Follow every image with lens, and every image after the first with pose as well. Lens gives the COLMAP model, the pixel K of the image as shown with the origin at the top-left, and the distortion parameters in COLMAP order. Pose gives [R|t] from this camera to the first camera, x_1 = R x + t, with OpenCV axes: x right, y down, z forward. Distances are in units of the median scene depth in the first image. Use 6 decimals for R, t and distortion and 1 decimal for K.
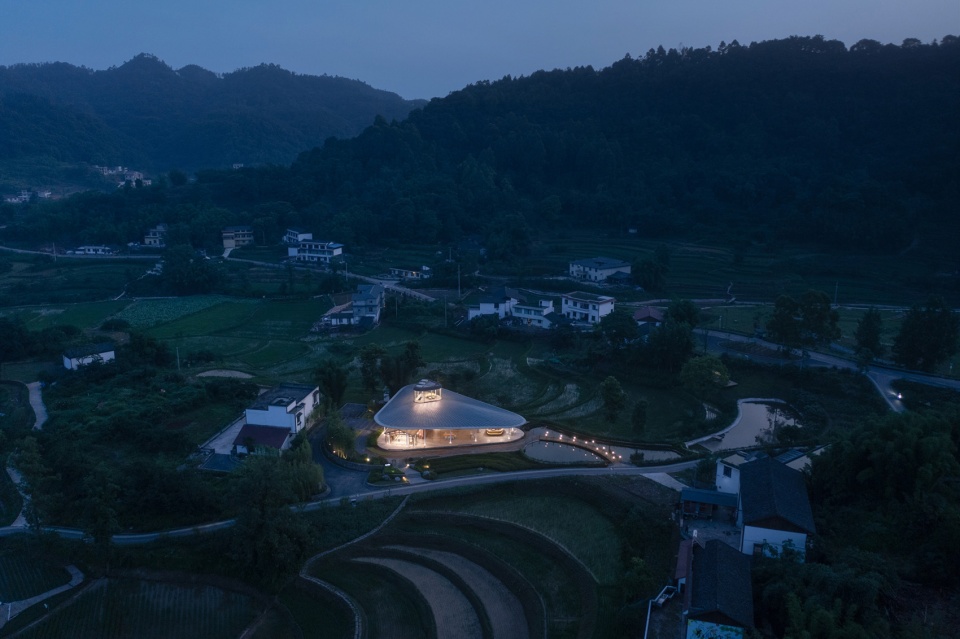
lens RADIAL K [[772.5, 0, 480.0], [0, 772.5, 319.5], [0, 0, 1]] dist [-0.009096, -0.003666]
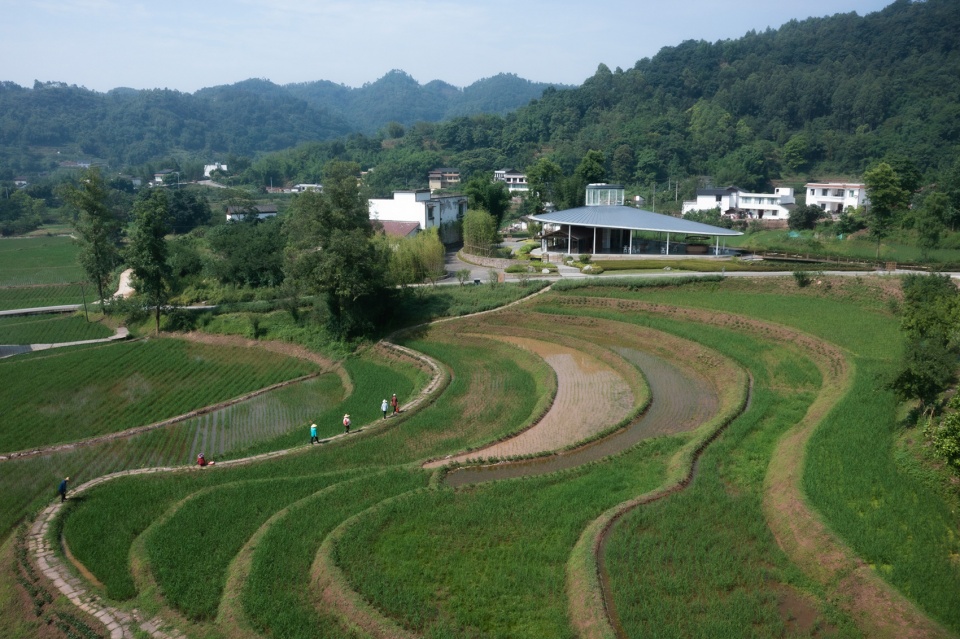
lens RADIAL K [[772.5, 0, 480.0], [0, 772.5, 319.5], [0, 0, 1]] dist [-0.009096, -0.003666]
pose [[0.956923, 0.056885, -0.284715, 0.019444], [-0.065649, 0.997615, -0.021326, 0.141570], [0.282822, 0.039098, 0.958375, 0.164725]]
